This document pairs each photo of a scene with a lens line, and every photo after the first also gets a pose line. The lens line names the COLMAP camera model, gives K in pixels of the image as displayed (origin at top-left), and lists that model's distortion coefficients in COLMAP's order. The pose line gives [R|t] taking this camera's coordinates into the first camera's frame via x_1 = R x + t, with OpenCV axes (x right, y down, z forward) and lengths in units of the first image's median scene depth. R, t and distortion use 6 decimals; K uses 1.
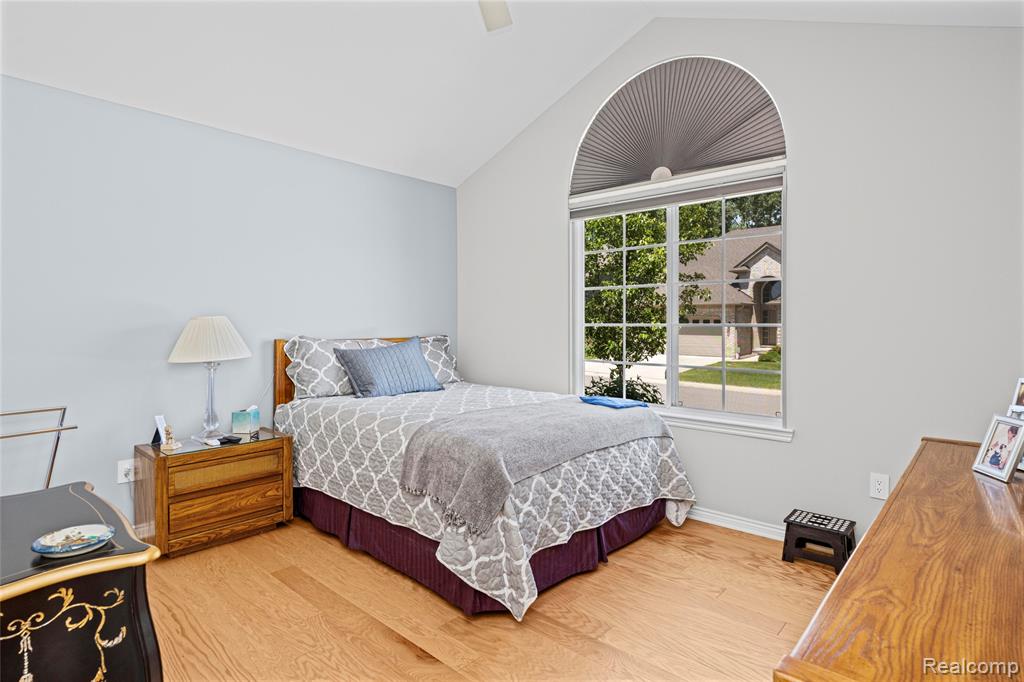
lens RADIAL K [[538.4, 0, 508.5], [0, 538.4, 331.4], [0, 0, 1]] dist [0.003514, -0.000872]
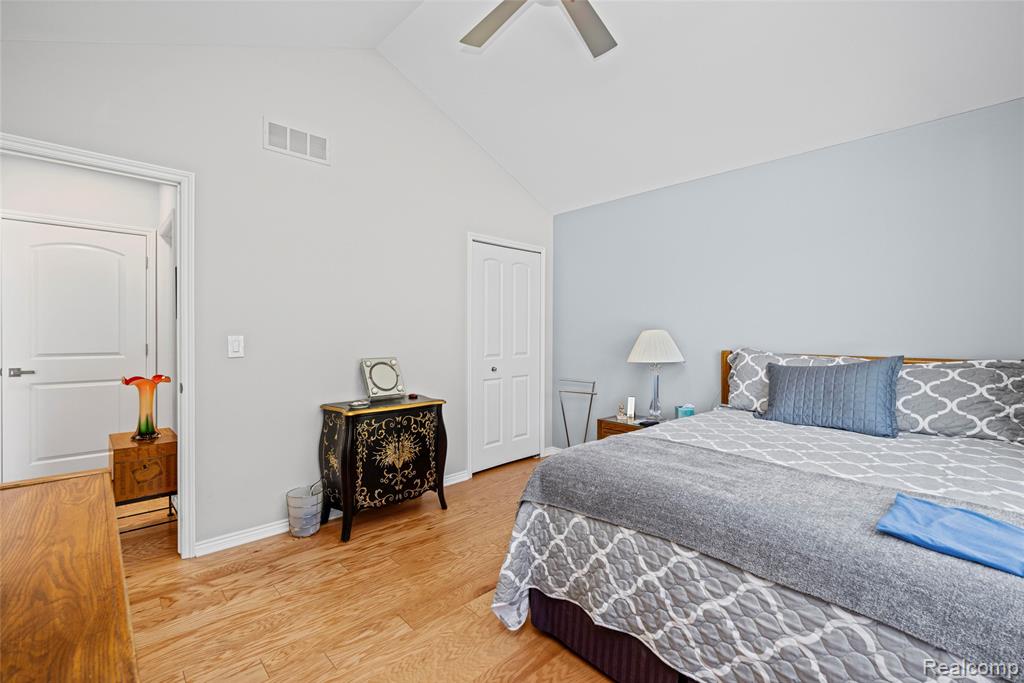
lens RADIAL K [[445.5, 0, 511.7], [0, 445.5, 340.6], [0, 0, 1]] dist [0.001843, 0.000566]
pose [[-0.079743, 0.015409, -0.996696, 0.580644], [-0.020025, 0.999654, 0.017057, -0.013740], [0.996614, 0.021319, -0.079406, 0.724096]]
